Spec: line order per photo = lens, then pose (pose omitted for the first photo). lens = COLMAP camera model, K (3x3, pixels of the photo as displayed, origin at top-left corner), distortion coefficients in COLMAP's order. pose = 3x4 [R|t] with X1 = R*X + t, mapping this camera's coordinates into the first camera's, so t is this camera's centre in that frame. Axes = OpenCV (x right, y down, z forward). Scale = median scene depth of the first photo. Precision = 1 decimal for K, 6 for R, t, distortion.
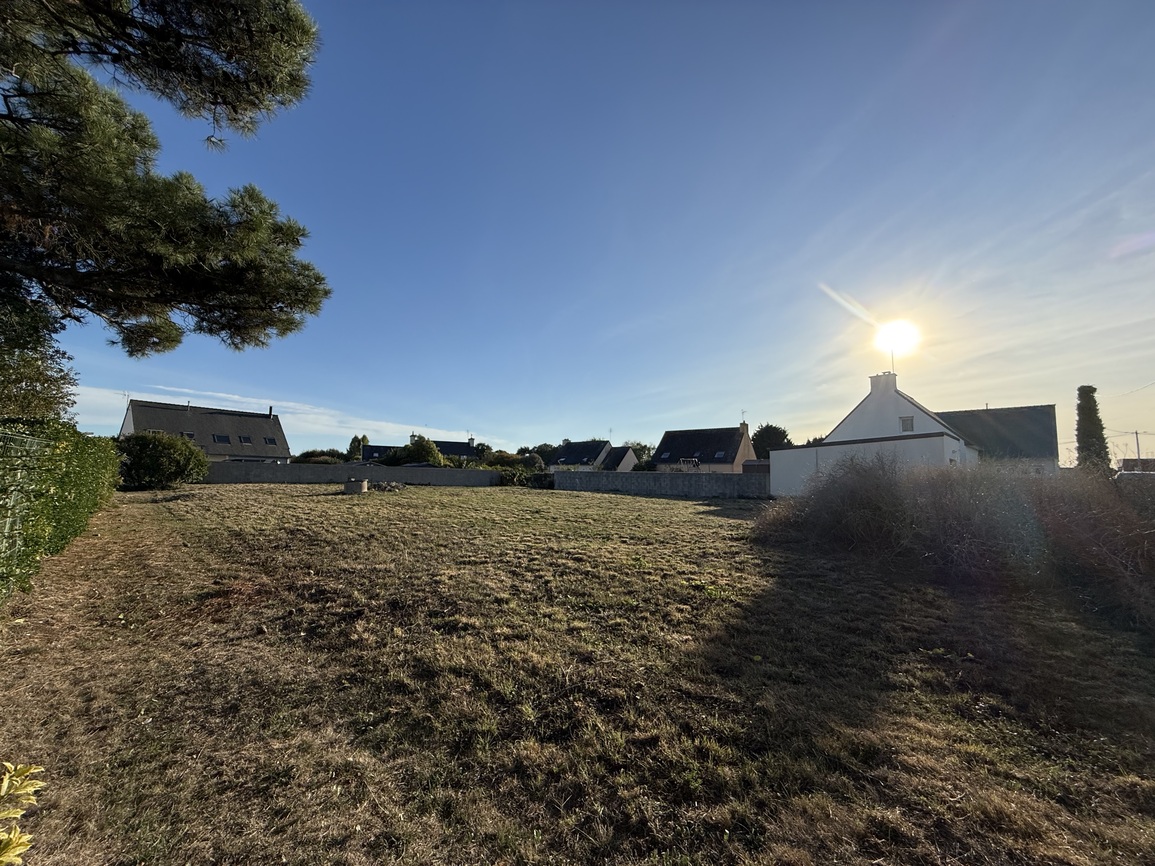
lens RADIAL K [[459.8, 0, 576.1], [0, 459.8, 431.3], [0, 0, 1]] dist [0.000344, 0.000415]
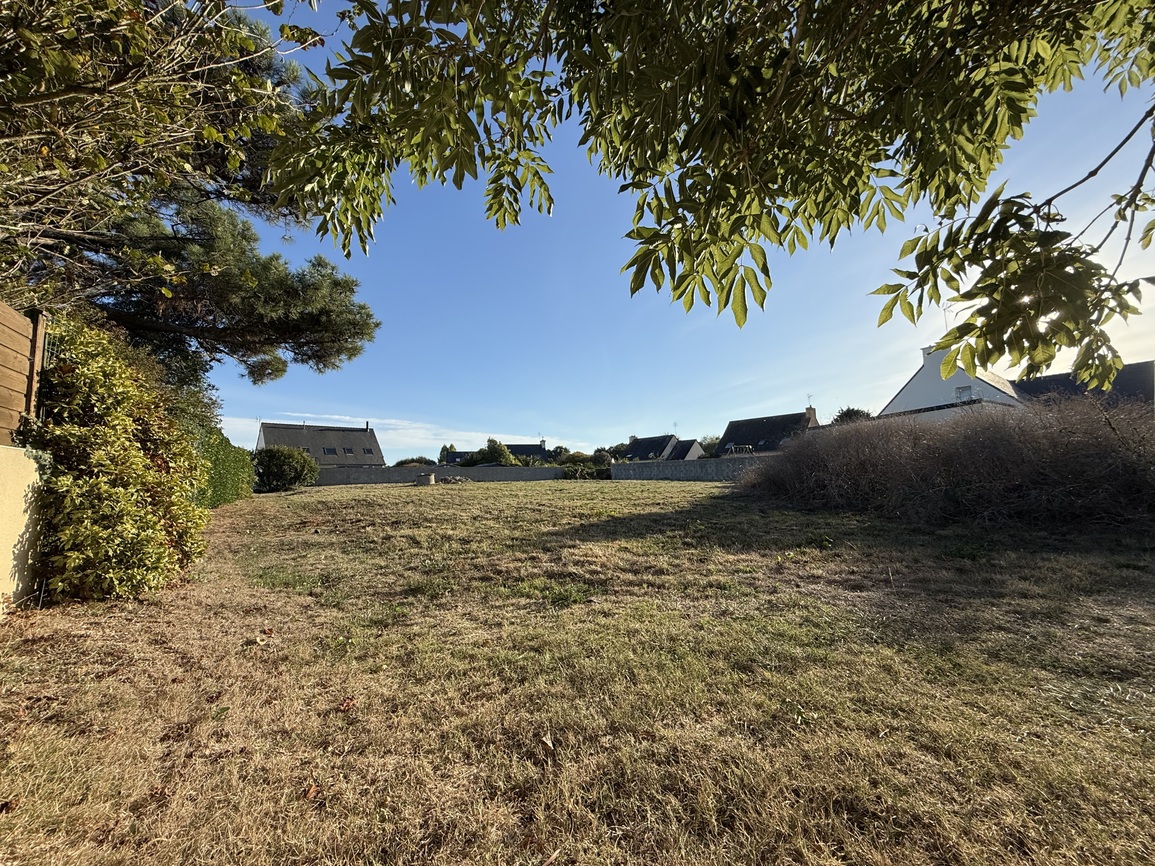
lens RADIAL K [[459.8, 0, 576.8], [0, 459.8, 432.4], [0, 0, 1]] dist [0.000344, 0.000415]
pose [[0.982906, -0.060266, -0.173967, 0.117956], [0.060162, 0.998171, -0.005875, 0.025701], [0.174003, -0.004691, 0.984734, -0.104174]]
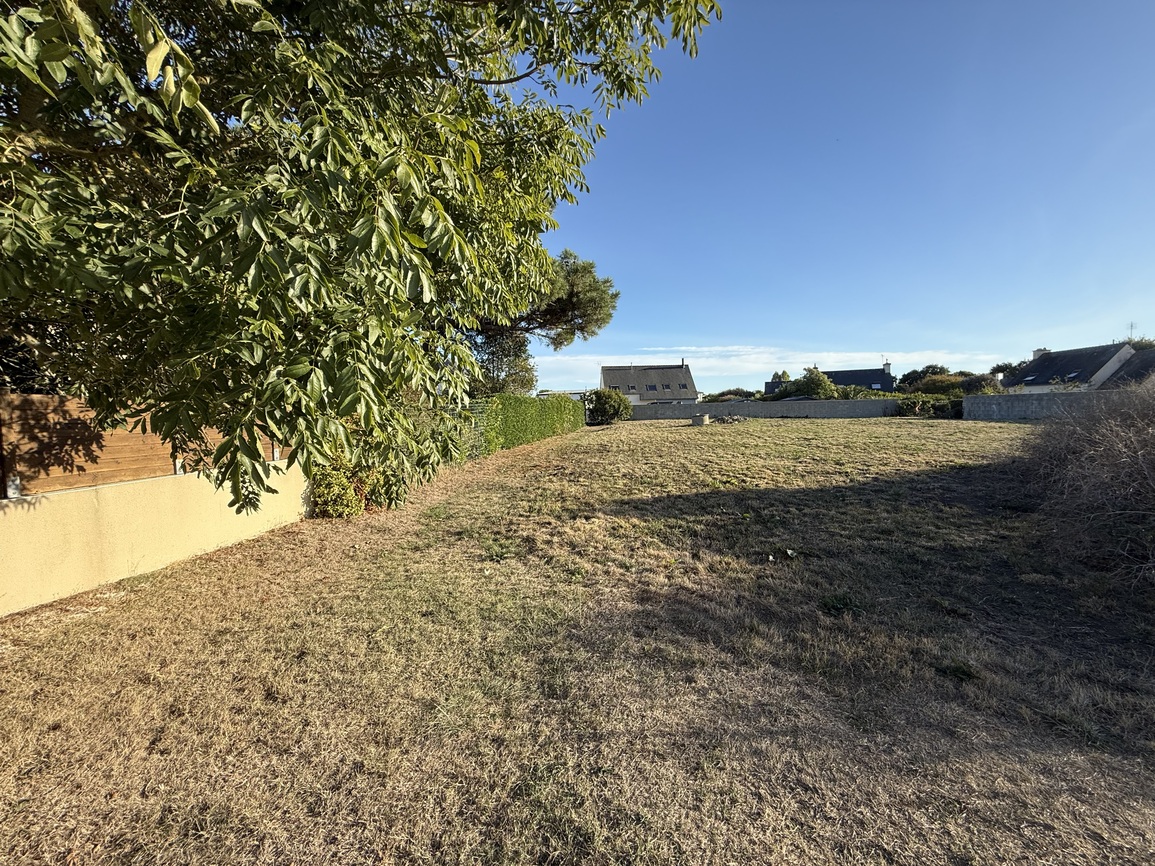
lens RADIAL K [[459.8, 0, 576.7], [0, 459.8, 433.0], [0, 0, 1]] dist [0.000344, 0.000415]
pose [[0.625414, 0.000910, -0.780292, 0.290830], [0.112463, 0.989453, 0.091294, -0.000143], [0.772146, -0.144851, 0.618716, -0.059814]]
